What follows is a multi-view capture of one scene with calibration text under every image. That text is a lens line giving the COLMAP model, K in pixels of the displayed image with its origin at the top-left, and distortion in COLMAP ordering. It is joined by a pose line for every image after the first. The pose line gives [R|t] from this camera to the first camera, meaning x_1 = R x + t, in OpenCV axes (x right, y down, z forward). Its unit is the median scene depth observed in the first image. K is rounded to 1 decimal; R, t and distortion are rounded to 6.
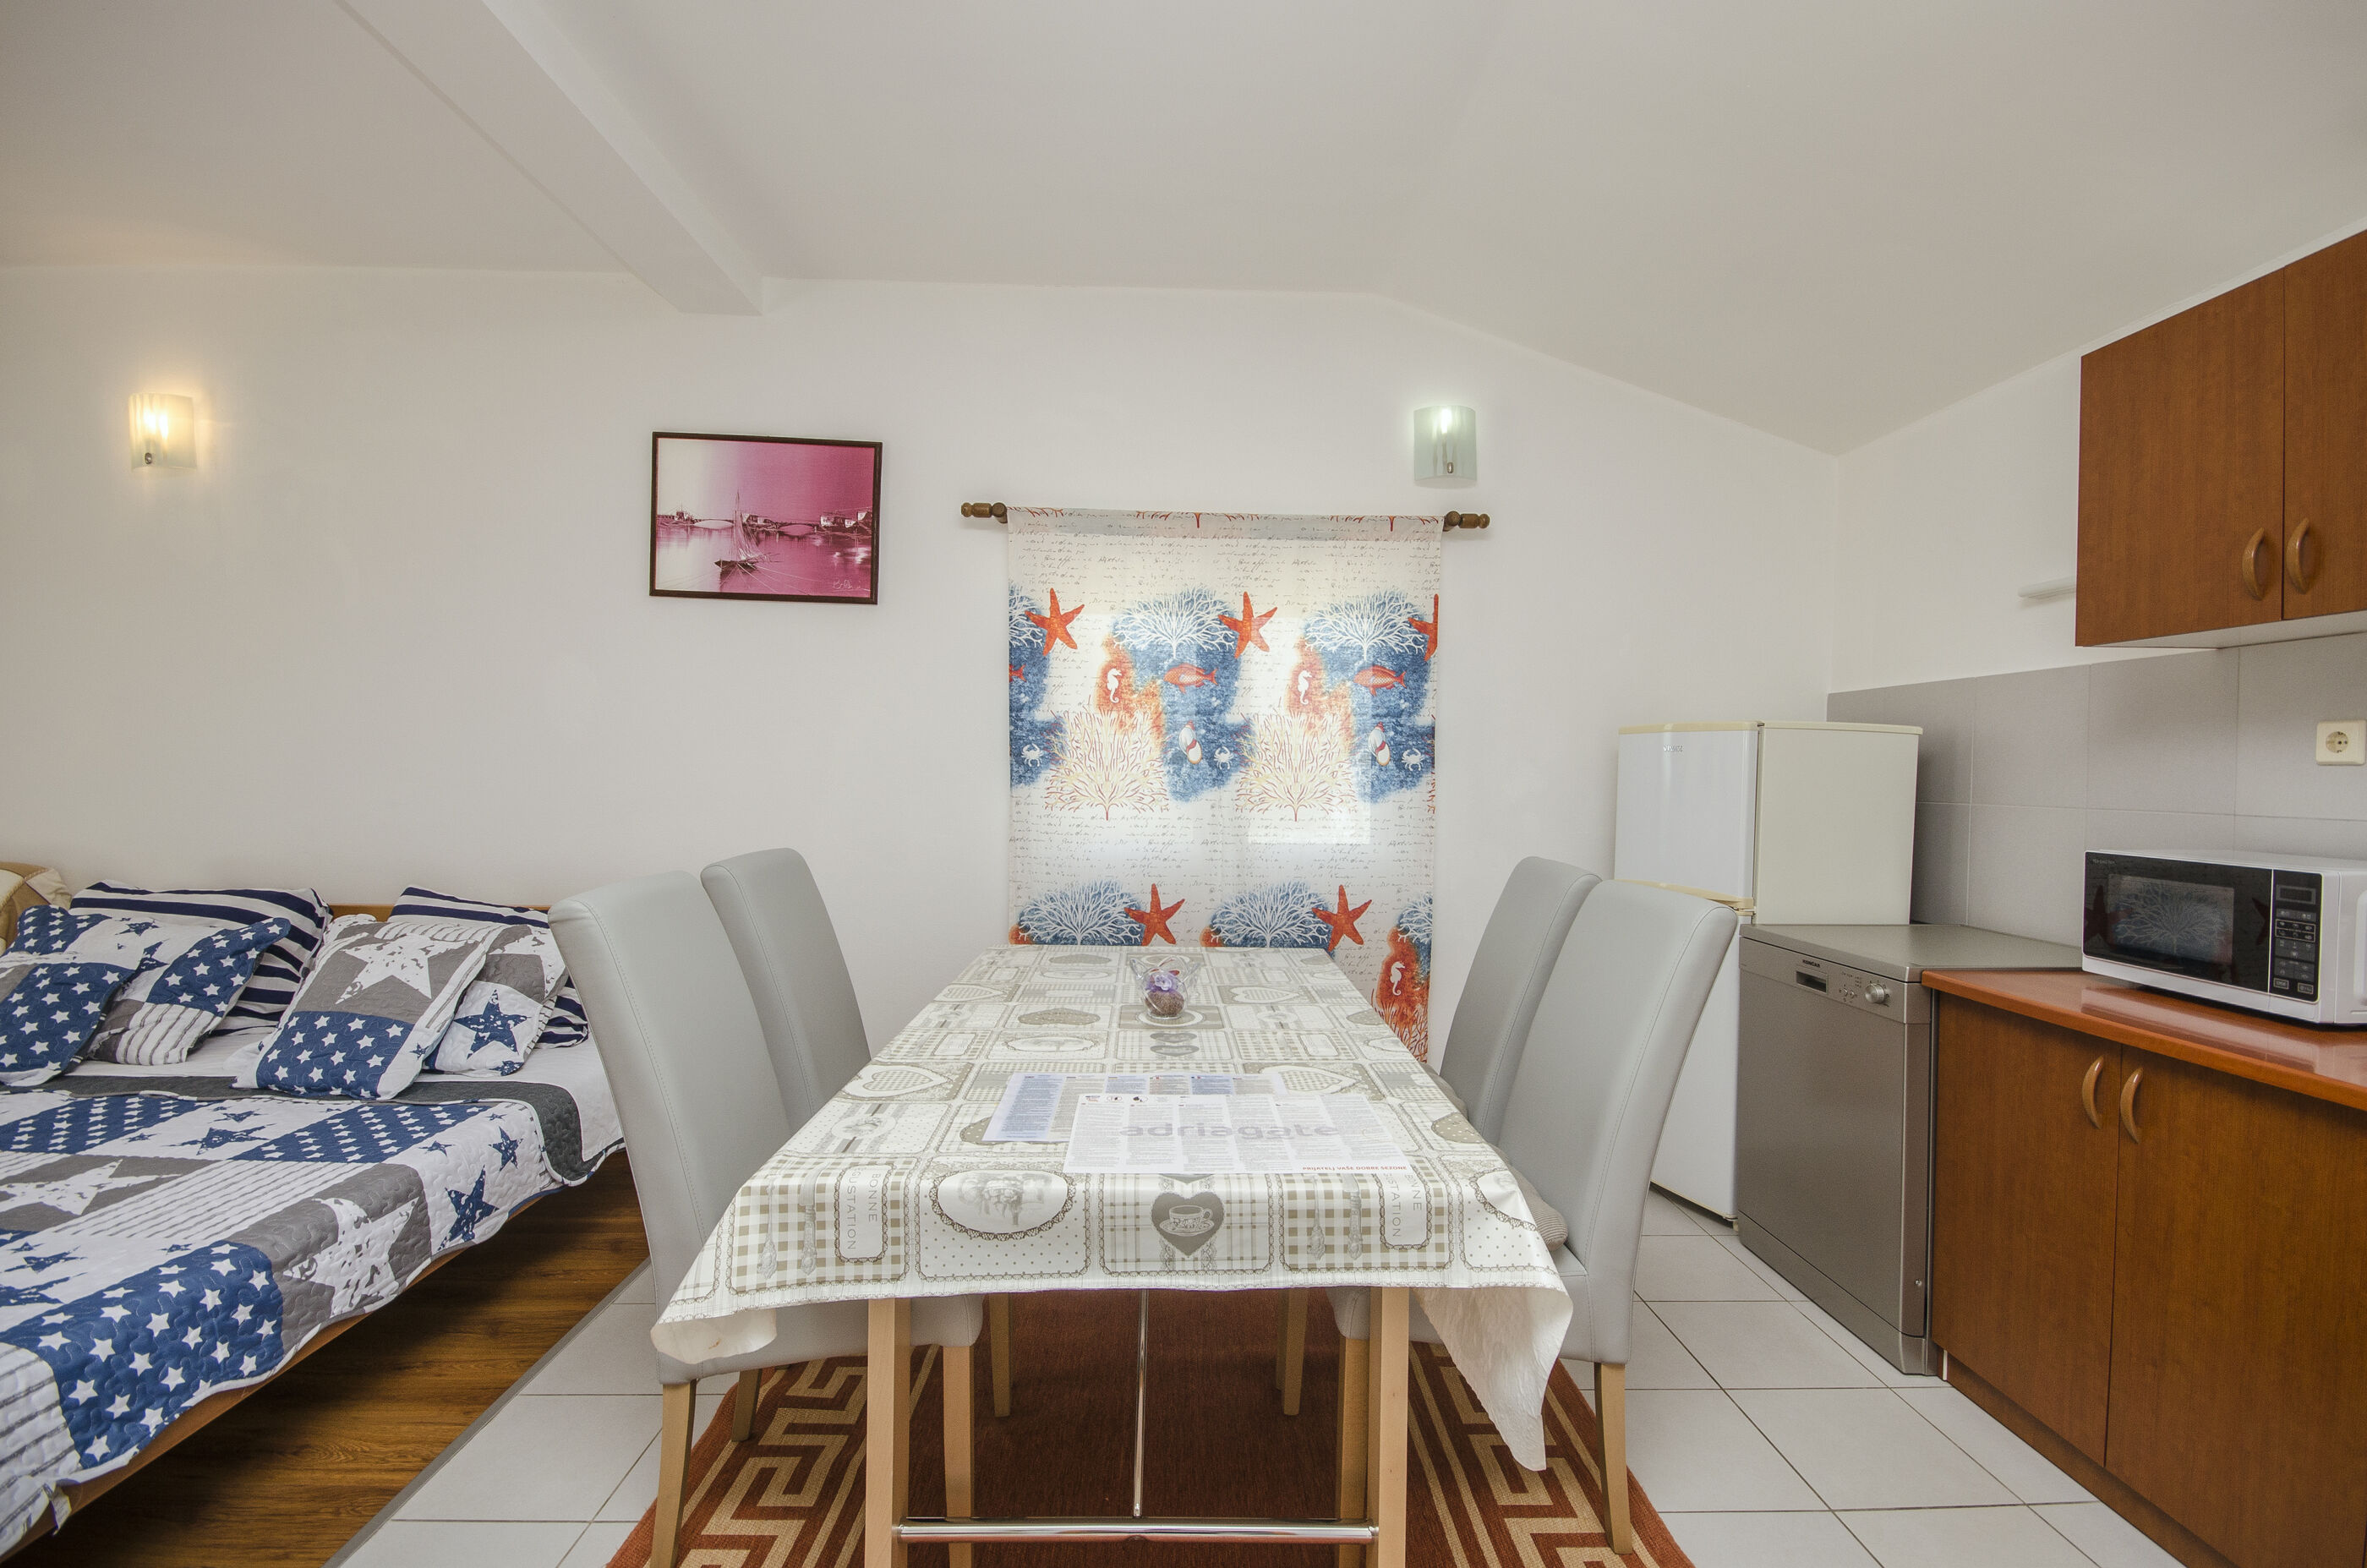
lens RADIAL K [[1024.9, 0, 1183.5], [0, 1024.9, 784.0], [0, 0, 1]] dist [0.015324, -0.017398]
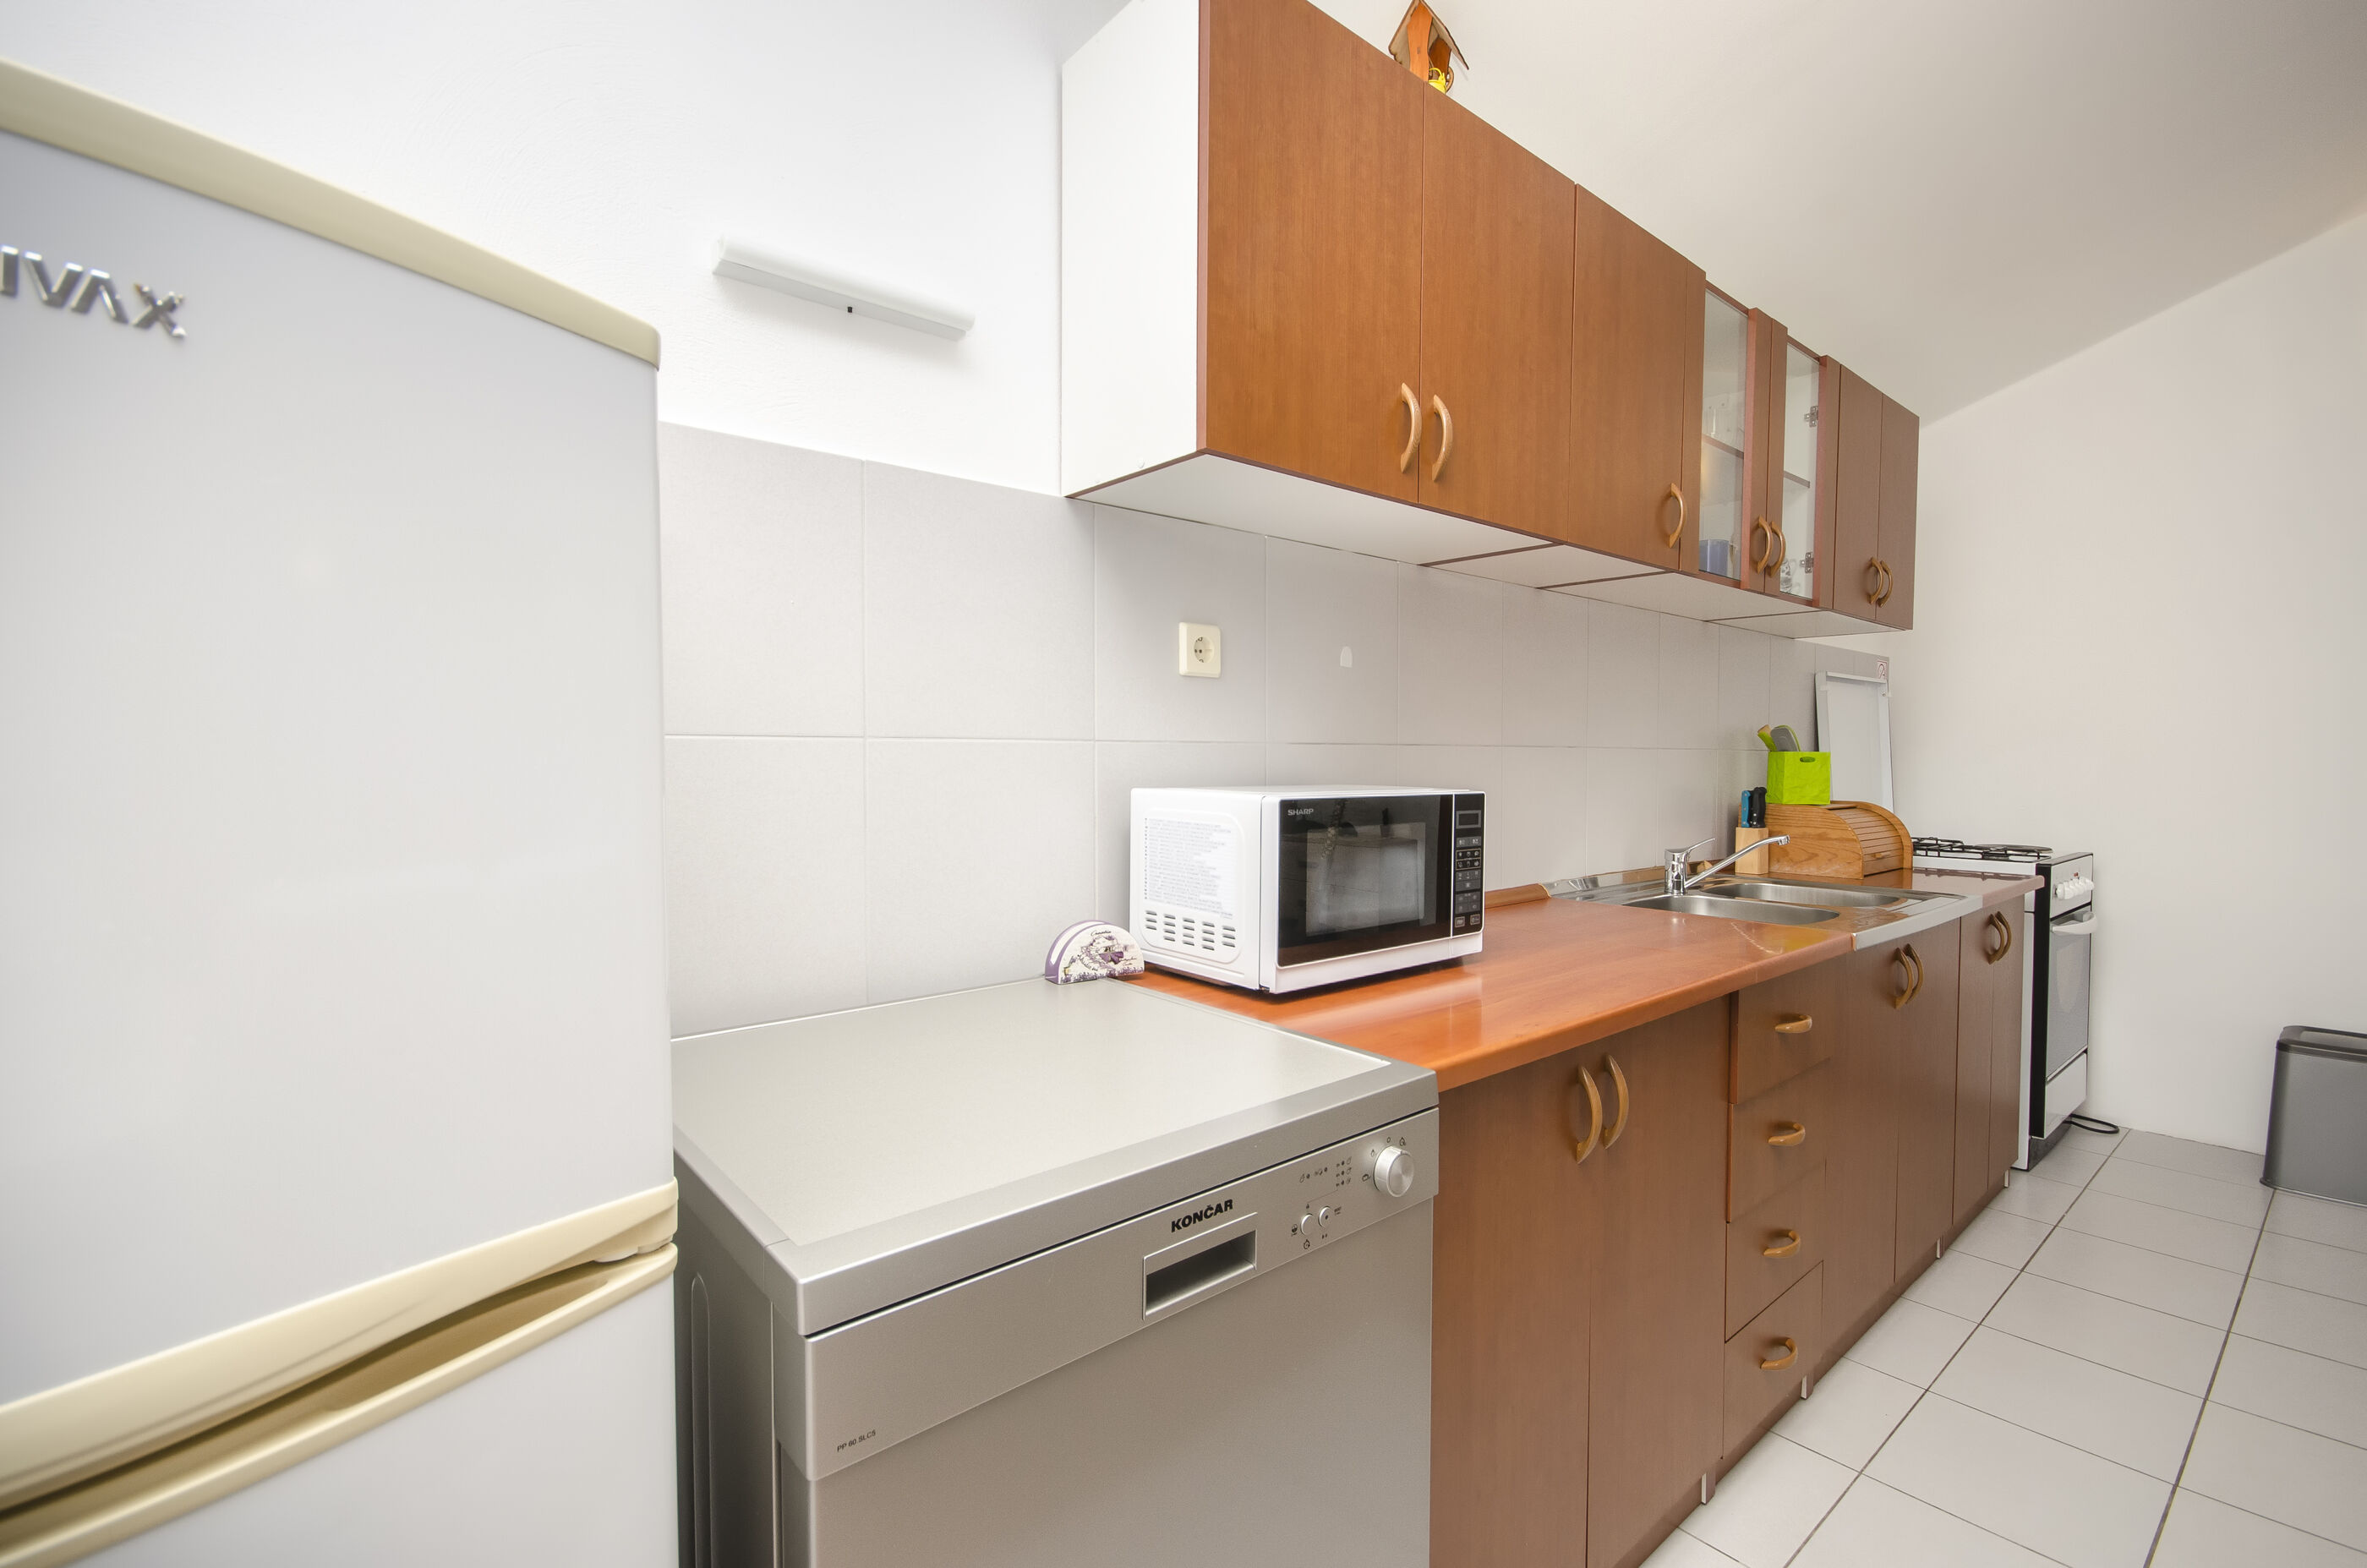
lens RADIAL K [[1046.2, 0, 1246.8], [0, 1046.2, 783.3], [0, 0, 1]] dist [-0.001047, -0.000067]
pose [[-0.650200, -0.025635, 0.759330, 0.438834], [0.008261, 0.999133, 0.040804, 0.031689], [-0.759718, 0.032804, -0.649425, 1.476707]]
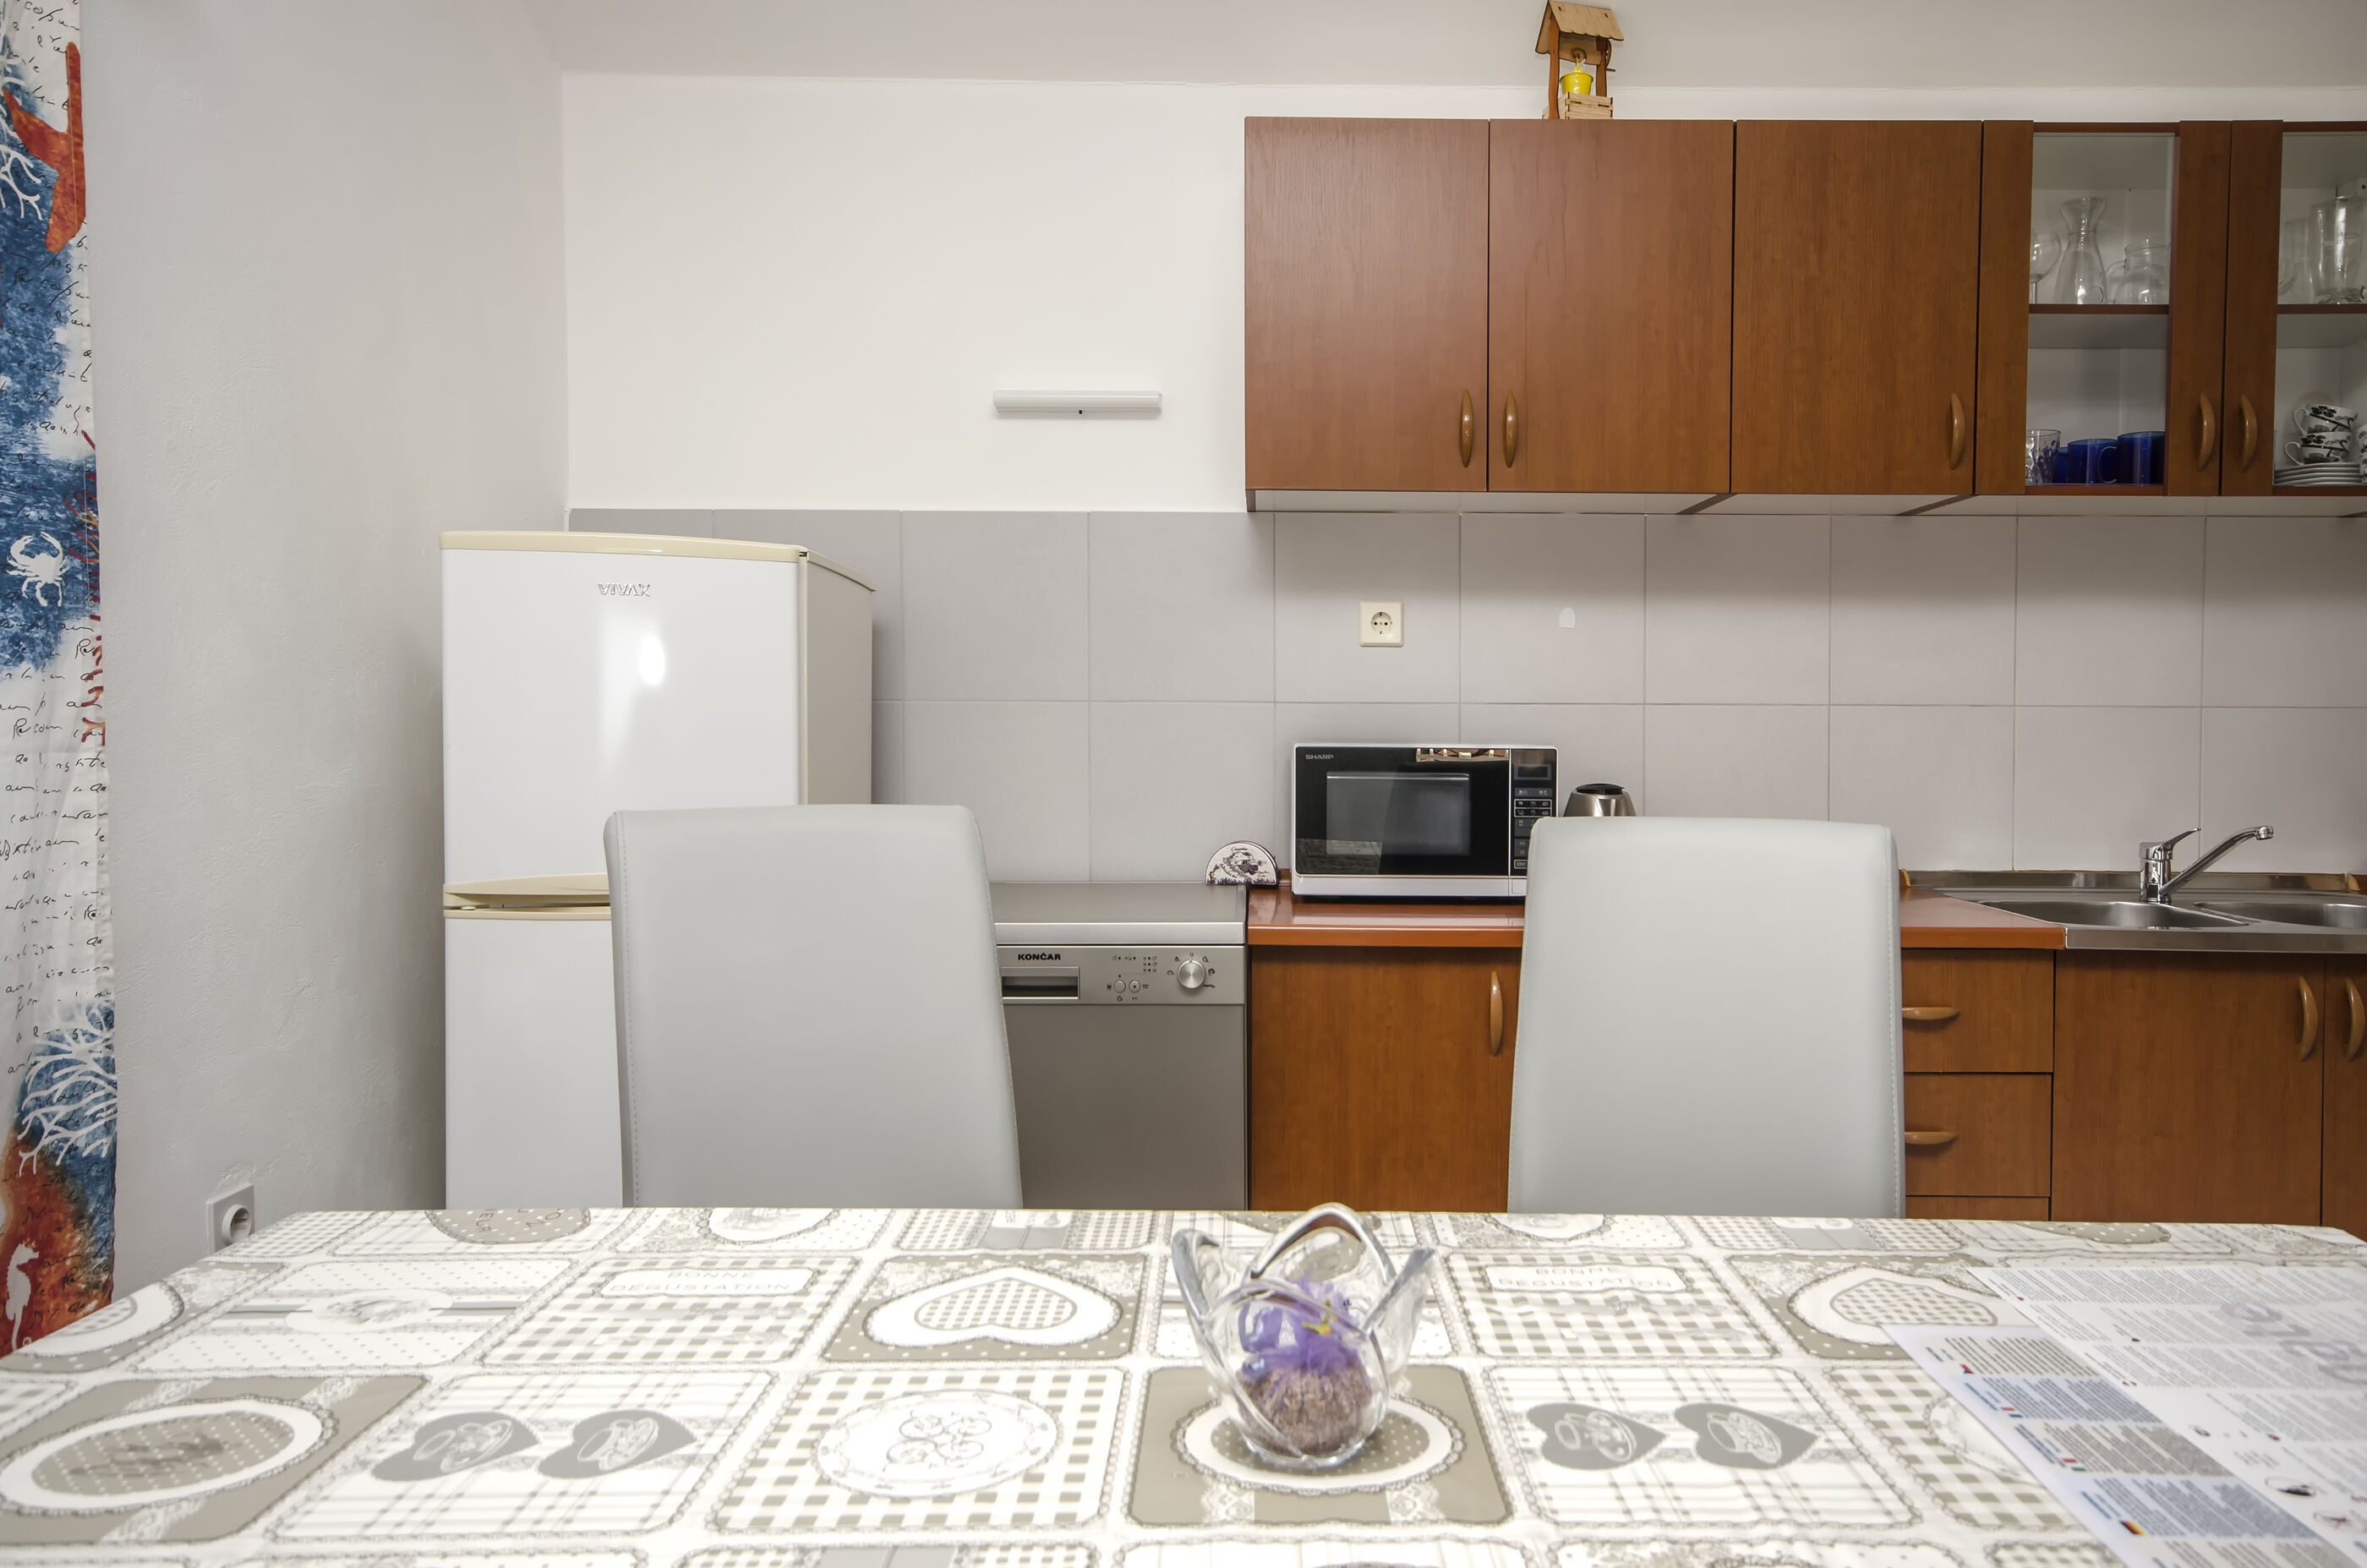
lens RADIAL K [[1700.2, 0, 1262.8], [0, 1700.2, 785.3], [0, 0, 1]] dist [0.003331, 0.001277]
pose [[-0.002154, -0.045506, 0.998962, -0.474729], [0.012392, 0.998886, 0.045529, 0.036349], [-0.999921, 0.012477, -0.001588, 1.069795]]
